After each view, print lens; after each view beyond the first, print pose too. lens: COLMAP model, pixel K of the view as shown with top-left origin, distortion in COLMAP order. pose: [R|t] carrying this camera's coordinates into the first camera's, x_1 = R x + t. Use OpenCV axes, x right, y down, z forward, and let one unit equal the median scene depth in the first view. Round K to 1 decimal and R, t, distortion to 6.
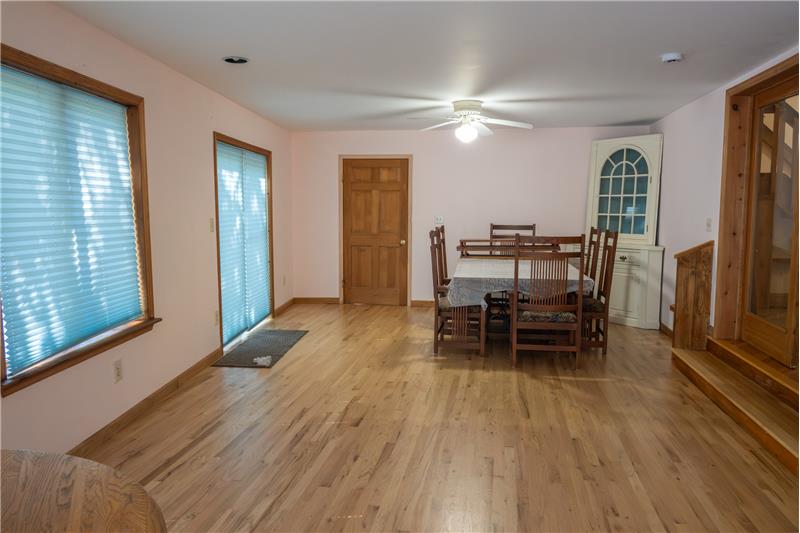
lens RADIAL K [[558.3, 0, 400.4], [0, 558.3, 265.8], [0, 0, 1]] dist [-0.010646, -0.001656]
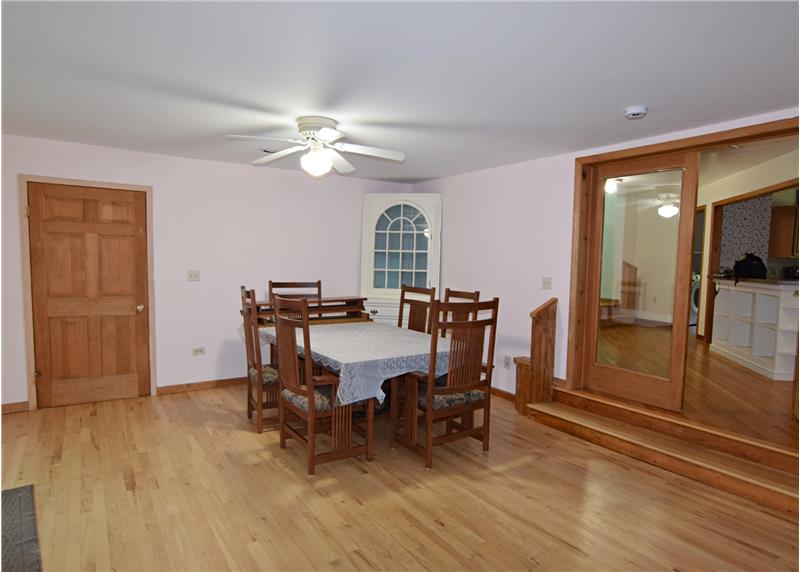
lens RADIAL K [[475.9, 0, 394.5], [0, 475.9, 300.7], [0, 0, 1]] dist [-0.021747, 0.003454]
pose [[0.723795, -0.047813, 0.688356, -0.205709], [0.054401, 0.998445, 0.012150, -0.048262], [-0.687867, 0.028653, 0.725271, 0.393166]]
